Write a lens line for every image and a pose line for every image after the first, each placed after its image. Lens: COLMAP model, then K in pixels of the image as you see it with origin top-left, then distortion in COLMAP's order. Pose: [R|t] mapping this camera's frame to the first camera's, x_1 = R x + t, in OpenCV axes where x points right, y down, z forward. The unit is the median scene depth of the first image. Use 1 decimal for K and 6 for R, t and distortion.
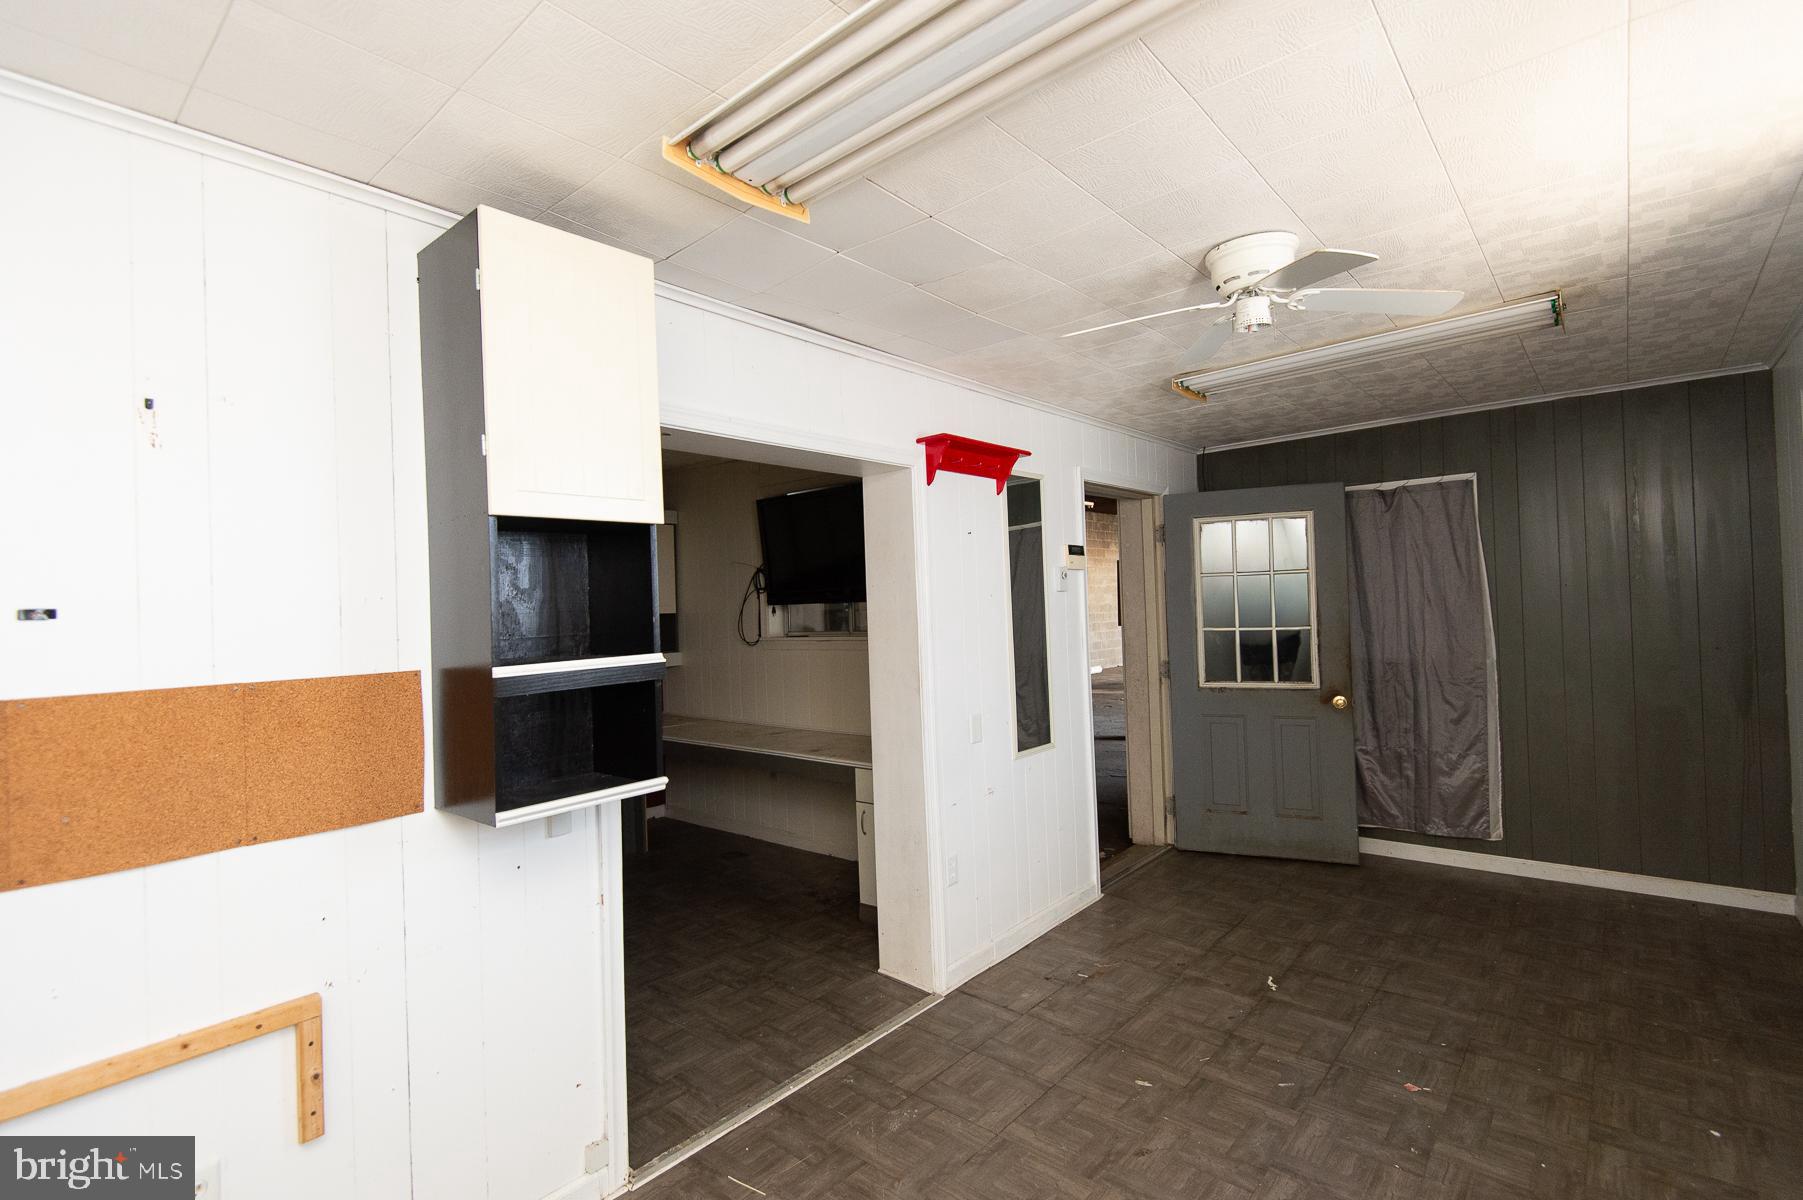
lens RADIAL K [[831.8, 0, 905.2], [0, 831.8, 598.1], [0, 0, 1]] dist [0.017371, -0.003217]
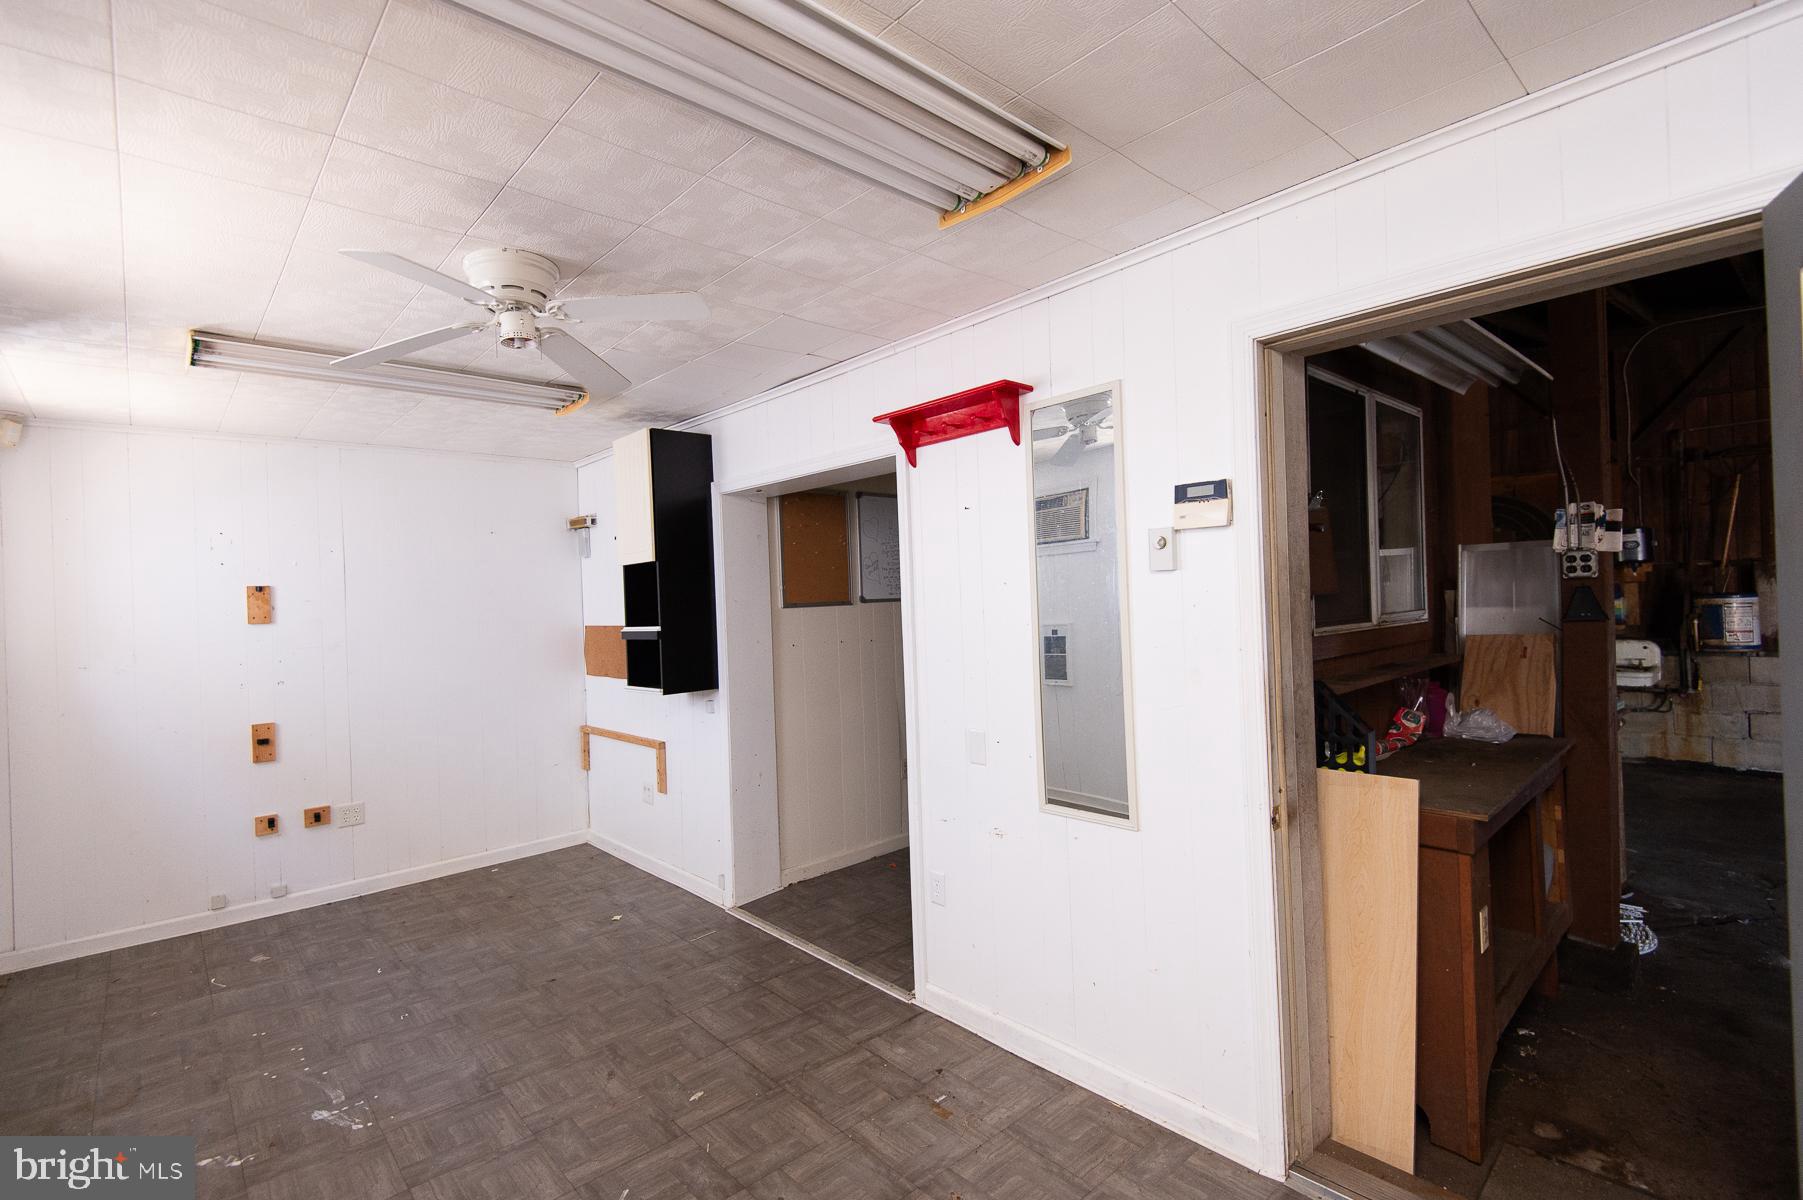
lens RADIAL K [[831.8, 0, 908.0], [0, 831.8, 603.7], [0, 0, 1]] dist [0.017371, -0.003217]
pose [[-0.118444, 0.050194, -0.991691, 1.111189], [0.052105, 0.997660, 0.044273, -0.030016], [0.991593, -0.046428, -0.120782, 1.282852]]
